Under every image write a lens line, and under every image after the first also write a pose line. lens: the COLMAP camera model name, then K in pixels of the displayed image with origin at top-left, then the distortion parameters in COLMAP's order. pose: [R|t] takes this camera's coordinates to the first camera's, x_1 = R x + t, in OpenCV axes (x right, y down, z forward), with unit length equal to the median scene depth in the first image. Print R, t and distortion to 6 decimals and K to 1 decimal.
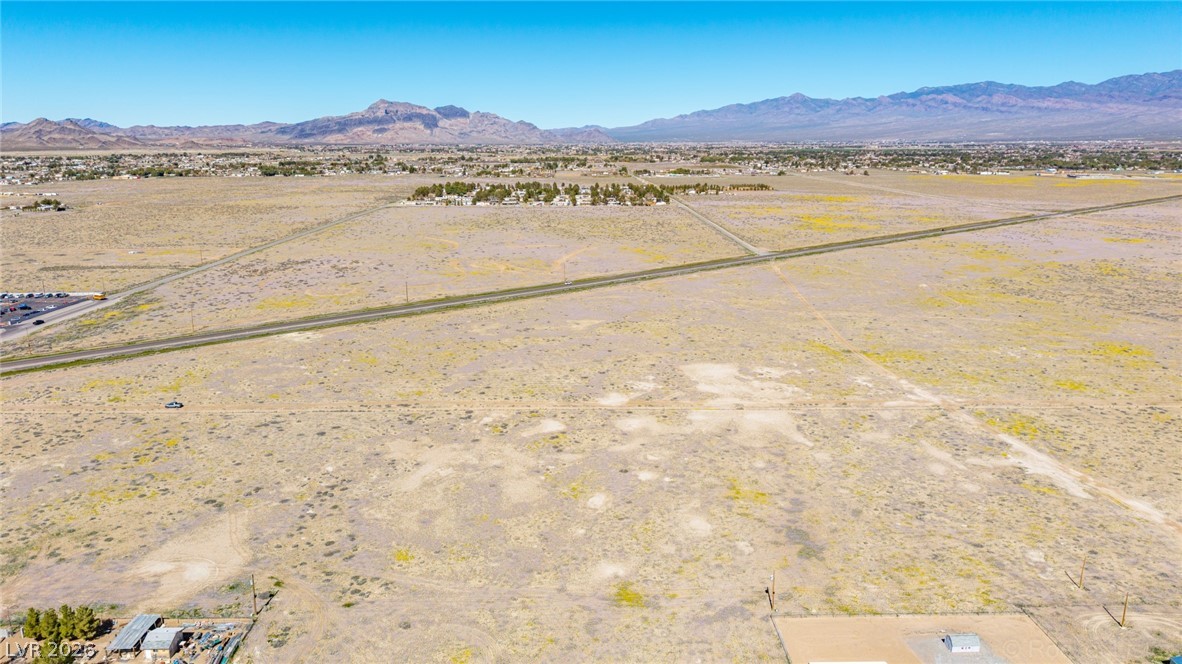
lens RADIAL K [[786.4, 0, 588.3], [0, 786.4, 331.5], [0, 0, 1]] dist [0.046553, -0.050072]
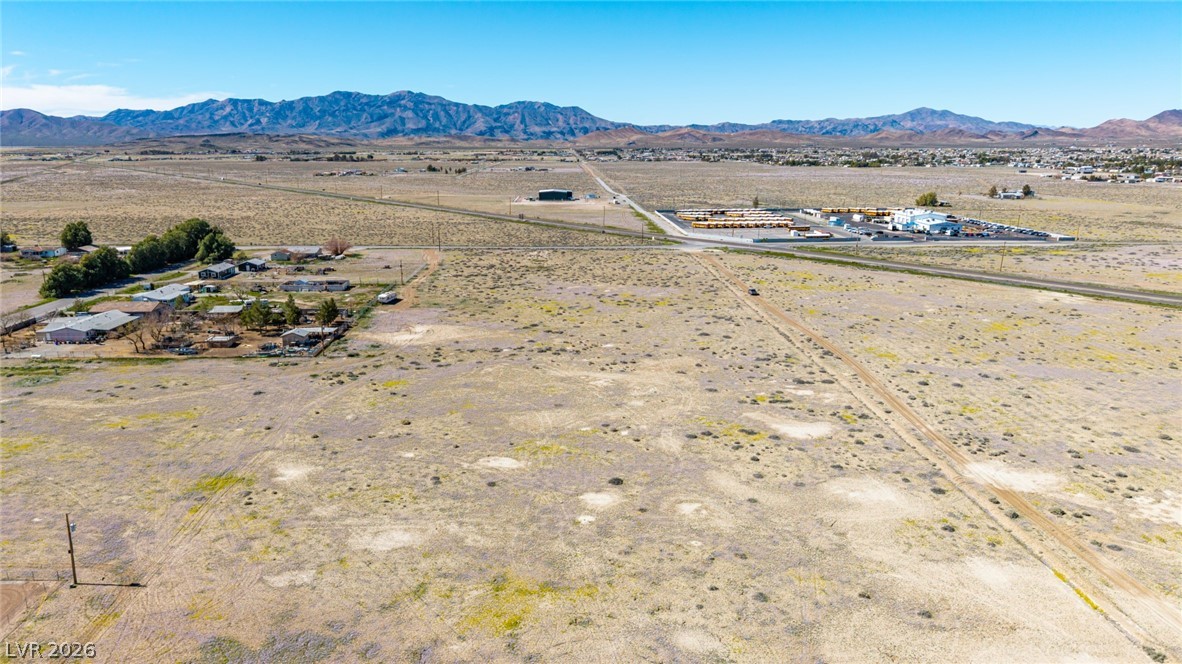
lens RADIAL K [[786.7, 0, 588.0], [0, 786.7, 335.9], [0, 0, 1]] dist [0.033750, -0.033289]
pose [[0.020183, 0.241236, -0.970257, 0.517176], [-0.239906, 0.943270, 0.229536, -0.037169], [0.970586, 0.228137, 0.076912, 0.854814]]
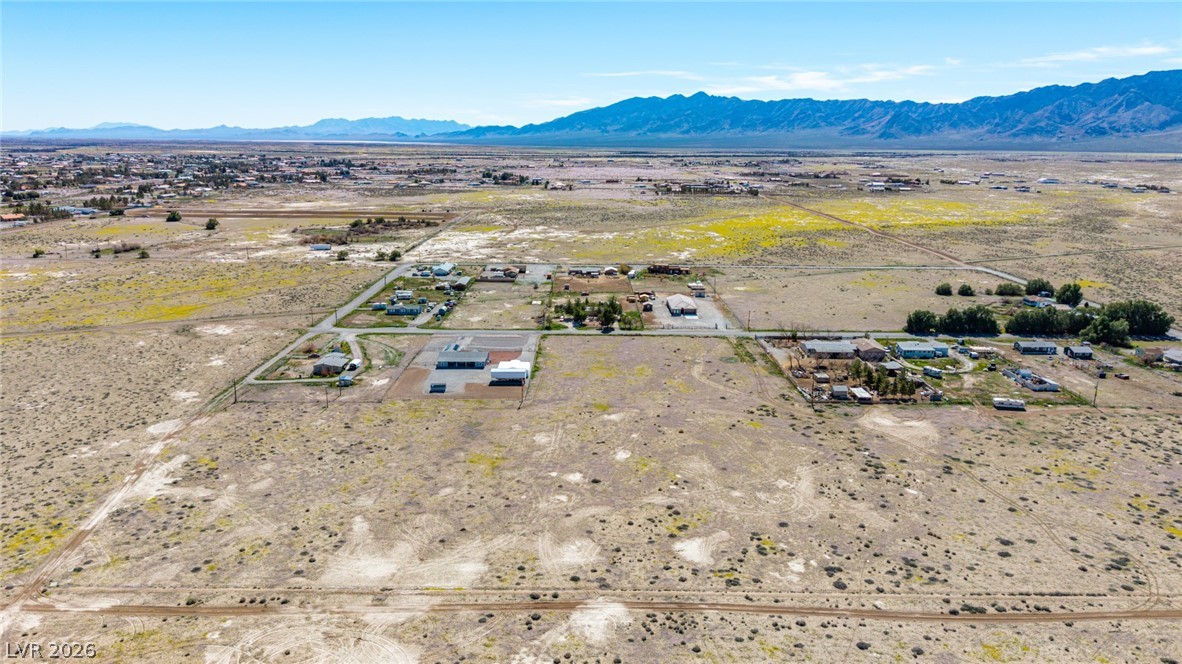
lens RADIAL K [[783.1, 0, 585.0], [0, 783.1, 332.6], [0, 0, 1]] dist [0.035792, -0.034507]
pose [[-0.999793, -0.009832, 0.017819, 0.040692], [-0.000440, 0.885799, 0.464069, -0.398337], [-0.020346, 0.463965, -0.885620, 1.645085]]
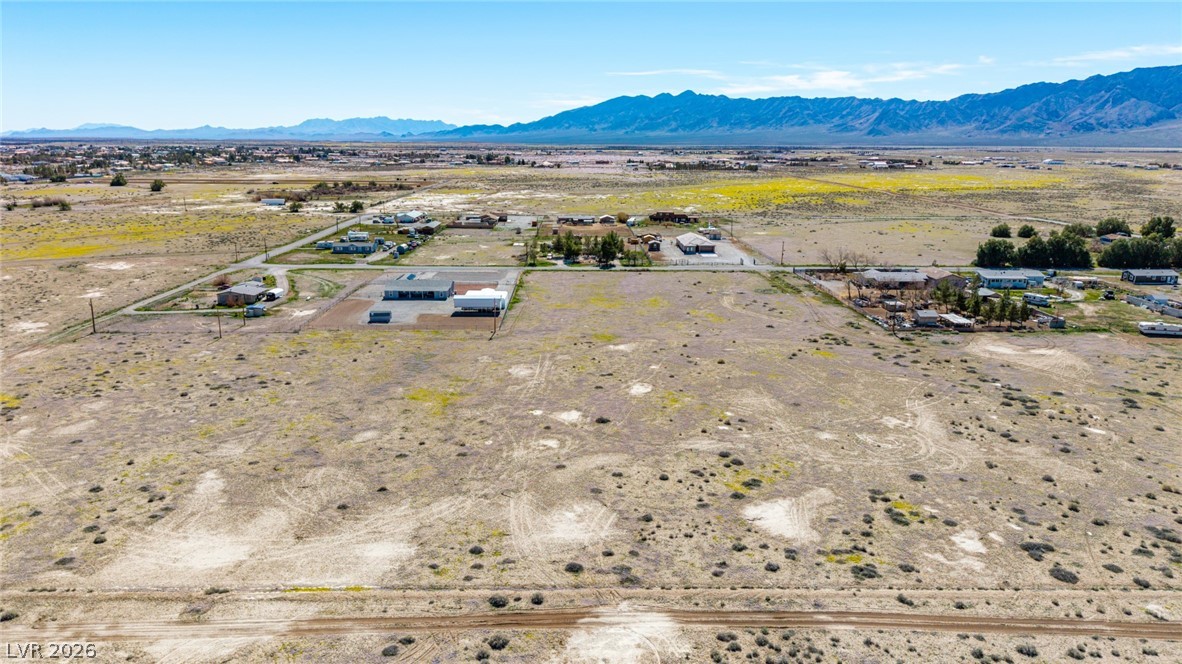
lens RADIAL K [[787.8, 0, 585.3], [0, 787.8, 332.6], [0, 0, 1]] dist [0.023195, -0.019095]
pose [[-0.999984, -0.004845, 0.002977, 0.053891], [-0.002912, 0.885964, 0.463745, -0.158841], [-0.004884, 0.463728, -0.885964, 1.413924]]
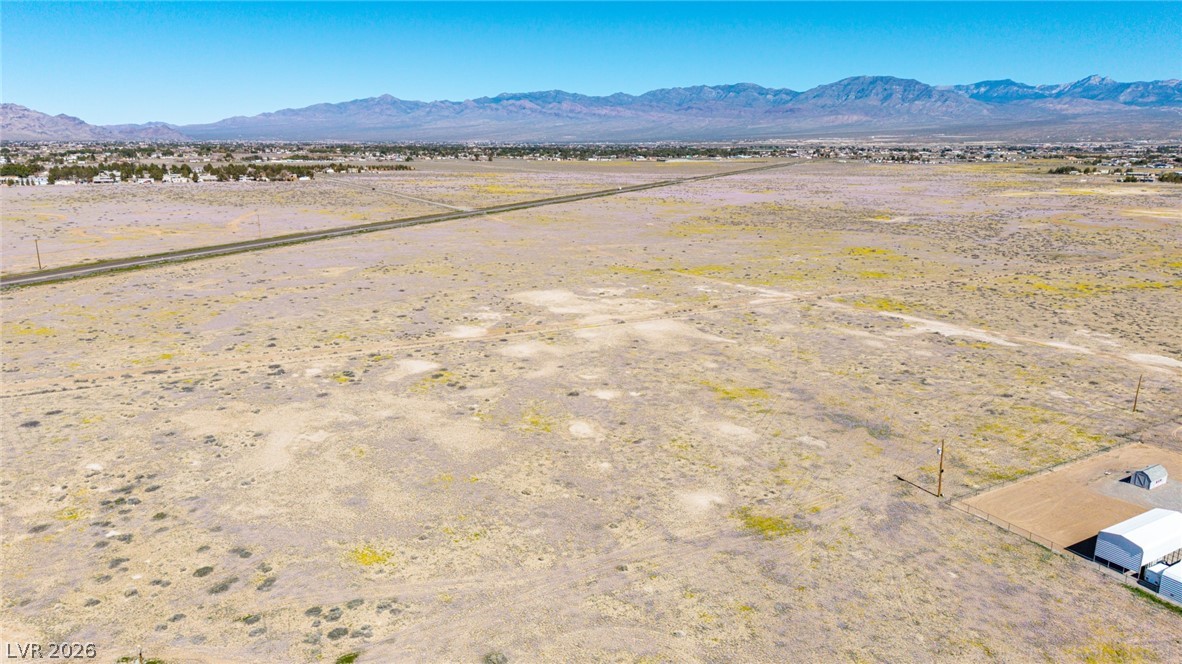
lens RADIAL K [[786.7, 0, 588.0], [0, 786.7, 335.9], [0, 0, 1]] dist [0.033750, -0.033289]
pose [[0.881933, -0.108183, 0.458793, -0.251584], [0.107121, 0.993840, 0.028429, 0.097818], [-0.459042, 0.024074, 0.888088, 0.325206]]
